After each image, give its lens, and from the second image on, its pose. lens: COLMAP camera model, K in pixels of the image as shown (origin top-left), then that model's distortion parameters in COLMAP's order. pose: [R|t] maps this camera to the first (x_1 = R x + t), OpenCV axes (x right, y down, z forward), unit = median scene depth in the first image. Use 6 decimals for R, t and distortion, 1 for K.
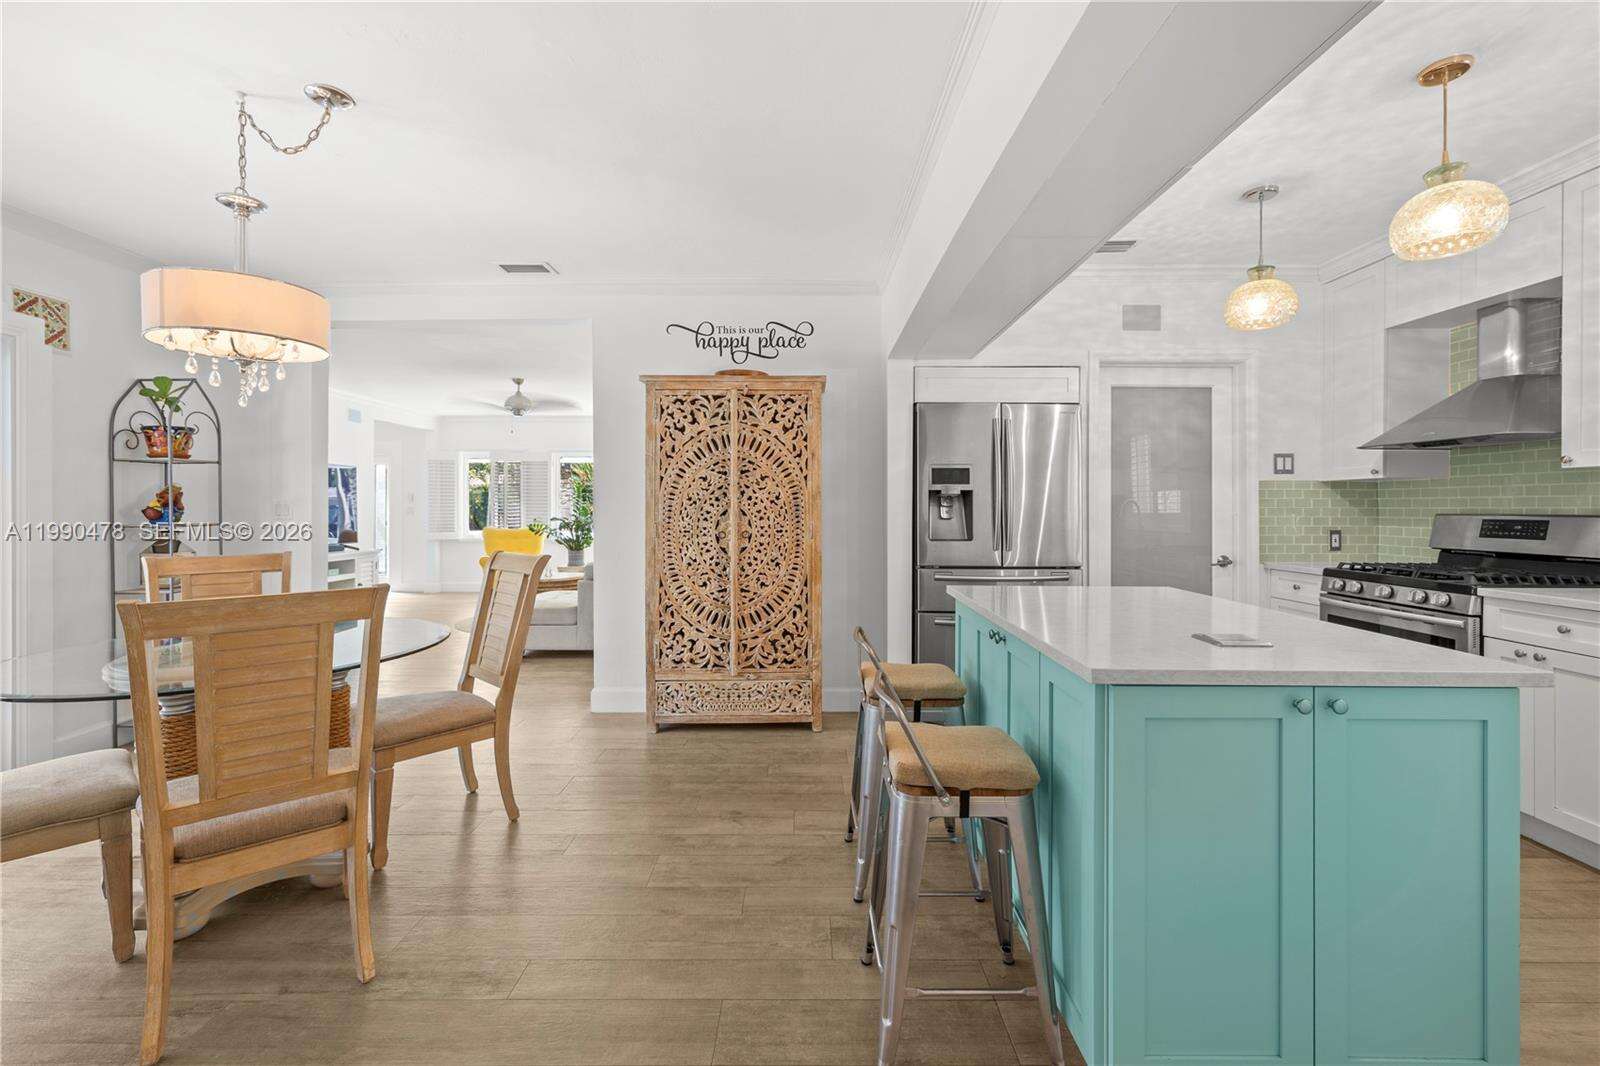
lens RADIAL K [[668.6, 0, 809.4], [0, 668.6, 506.7], [0, 0, 1]] dist [-0.000249, 0.000014]
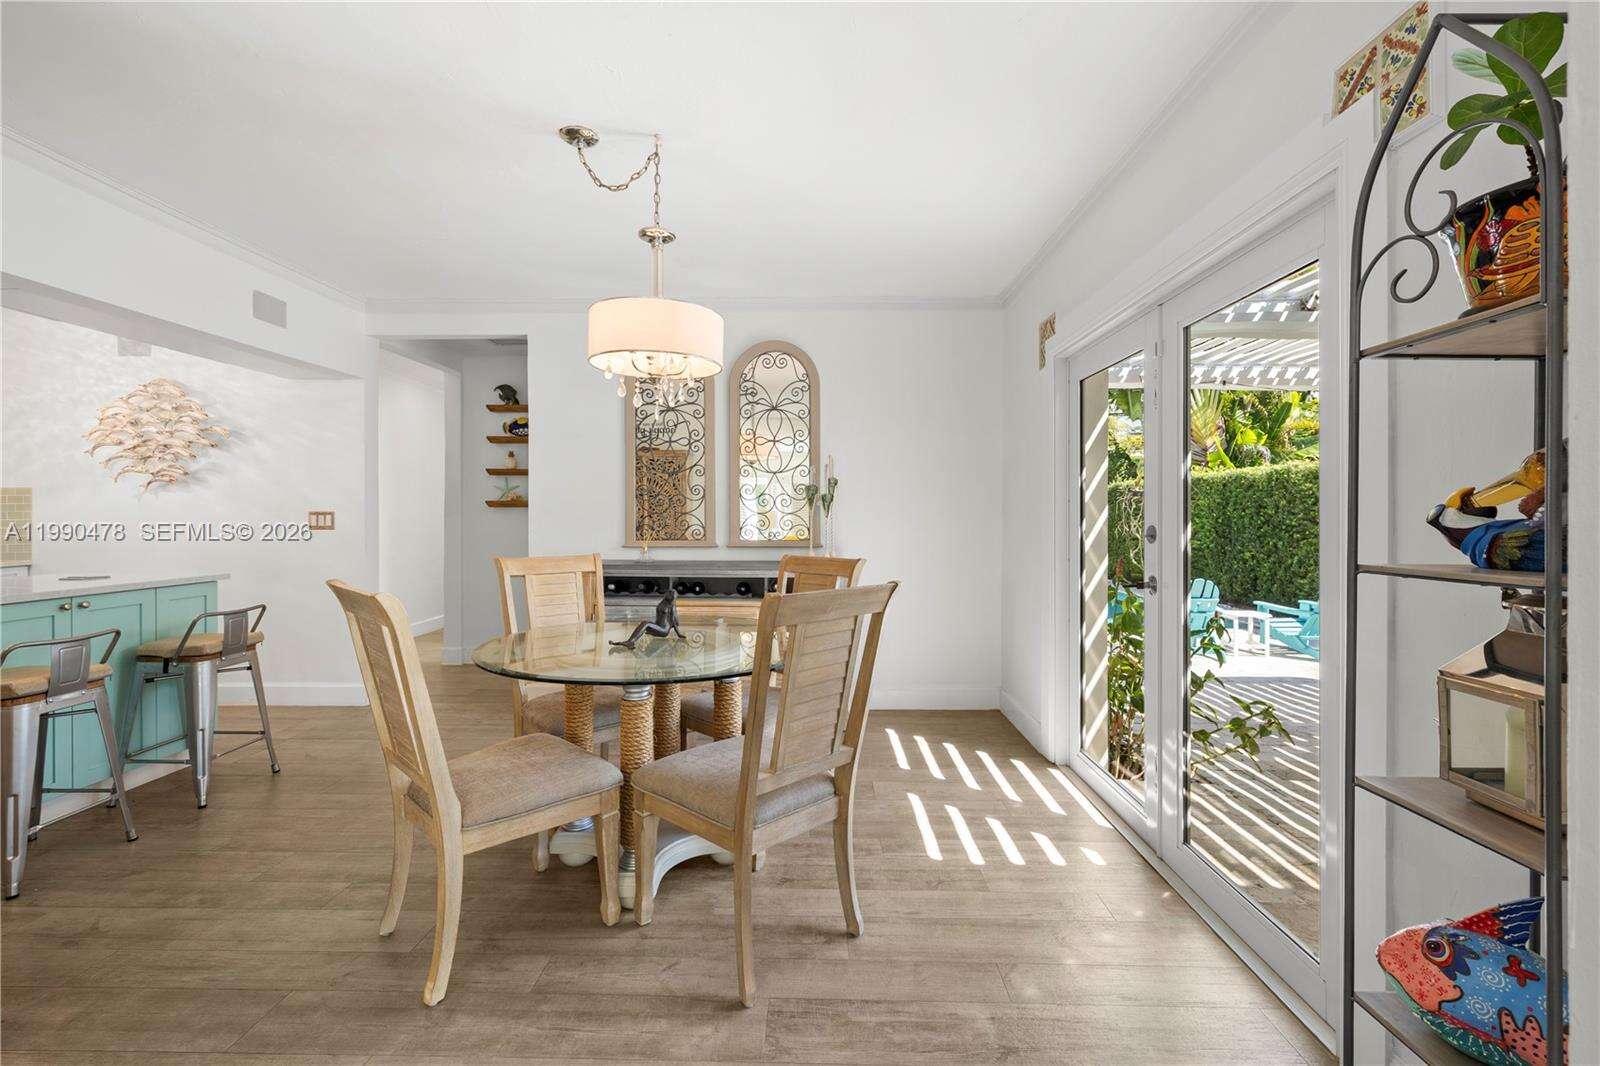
lens RADIAL K [[686.2, 0, 804.5], [0, 686.2, 517.8], [0, 0, 1]] dist [0.000071, 0.000265]
pose [[-0.999597, -0.002226, 0.028305, -0.647981], [-0.002285, 0.999995, -0.002053, 0.008650], [-0.028300, -0.002117, -0.999597, 1.227836]]
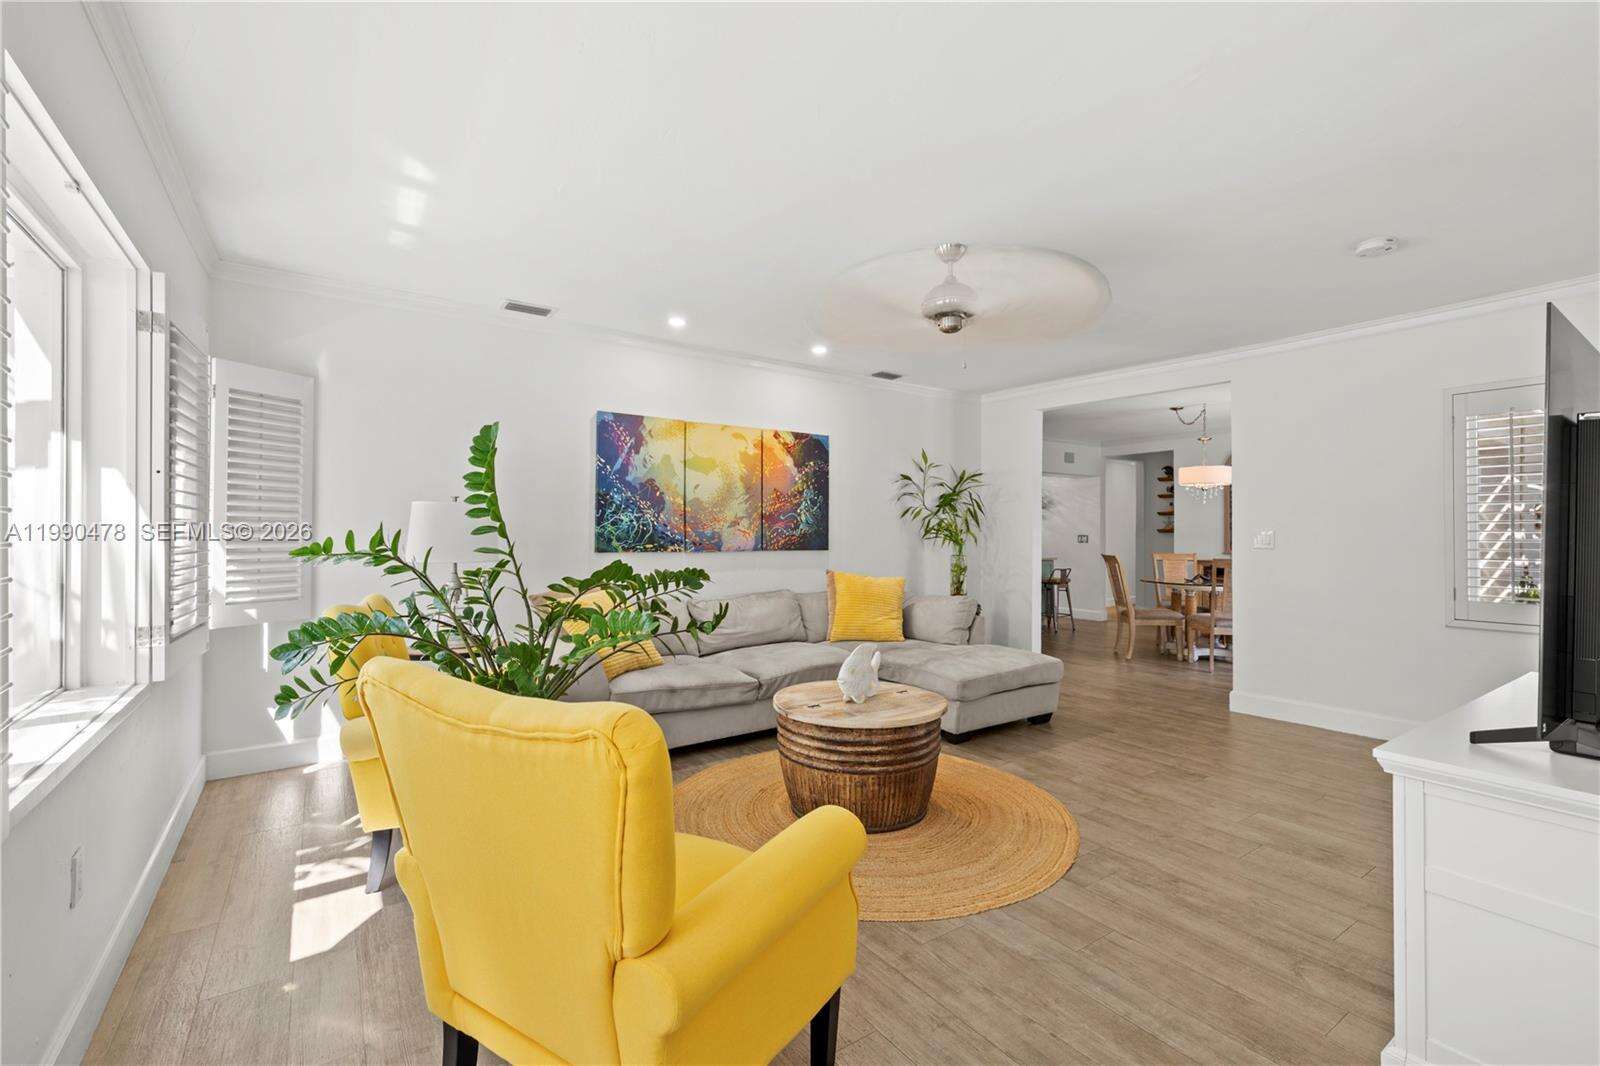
lens RADIAL K [[692.0, 0, 800.0], [0, 692.0, 533.0], [0, 0, 1]] dist [0.000778, 0.000250]
pose [[-0.559826, -0.001793, 0.828608, -1.419260], [-0.005813, 0.999982, -0.001763, 0.002736], [-0.828590, -0.005803, -0.559826, 2.518652]]
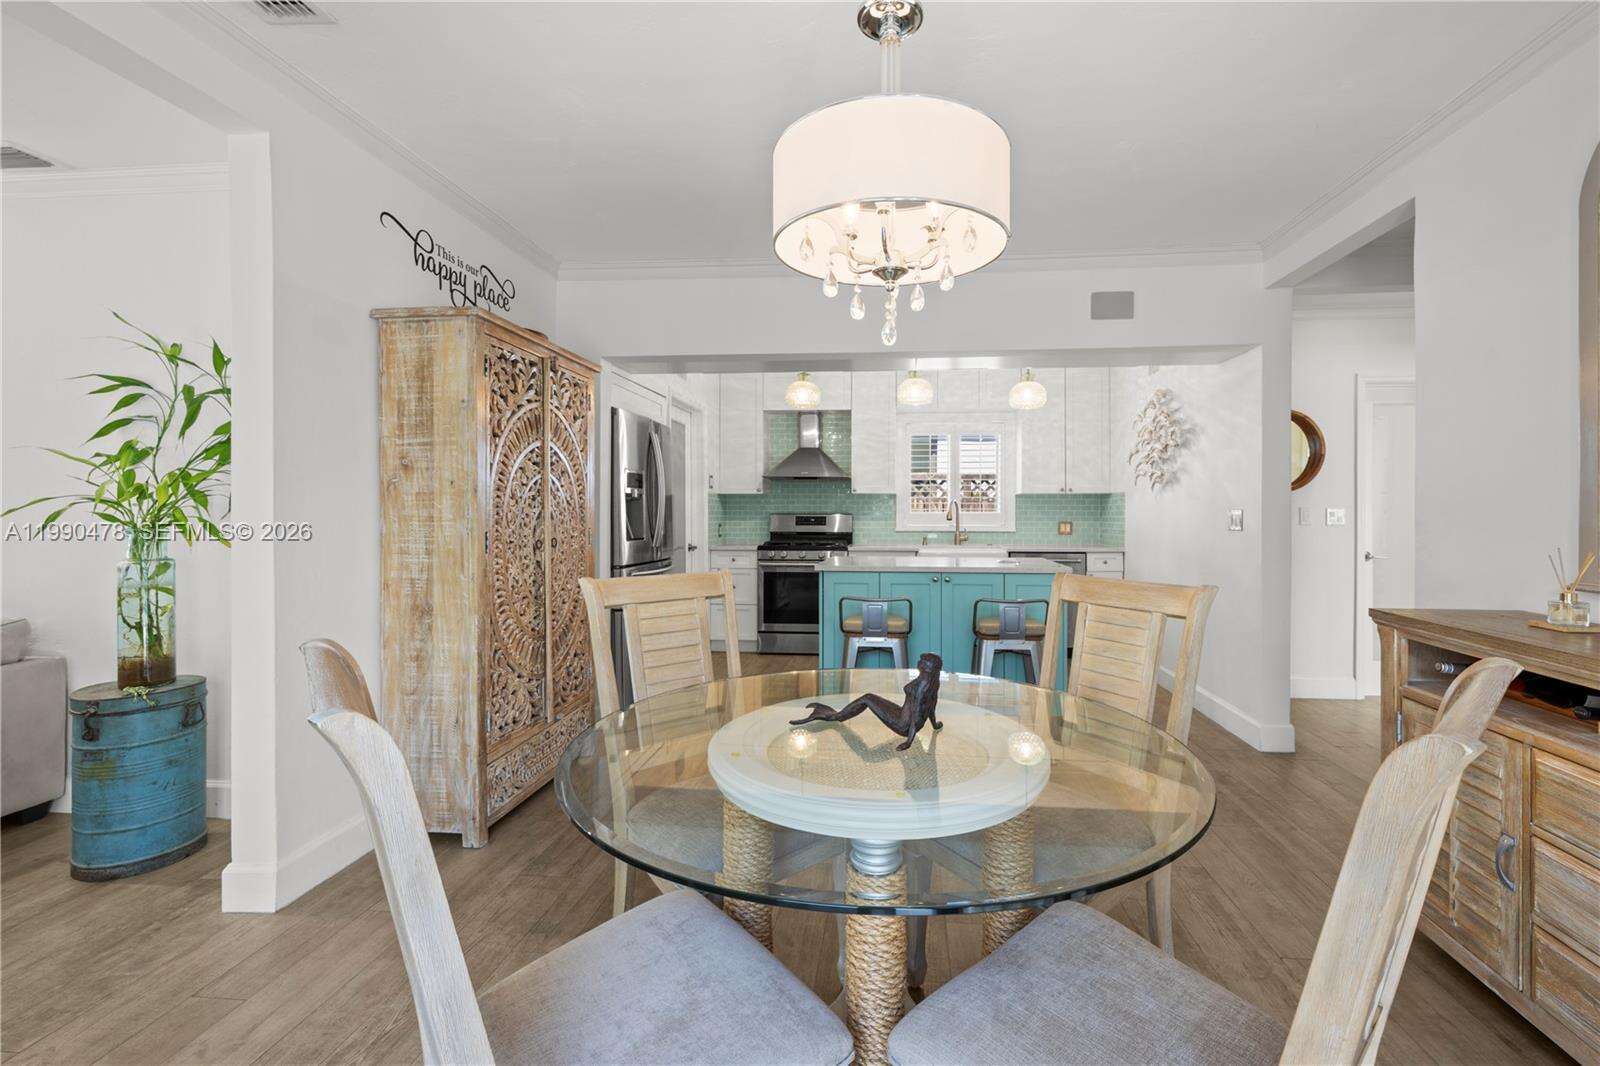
lens RADIAL K [[686.2, 0, 804.5], [0, 686.2, 517.8], [0, 0, 1]] dist [0.000071, 0.000265]
pose [[0.136314, -0.009443, 0.990621, -0.869572], [-0.004238, 0.999940, 0.010115, 0.002000], [-0.990657, -0.005577, 0.136266, 0.586686]]
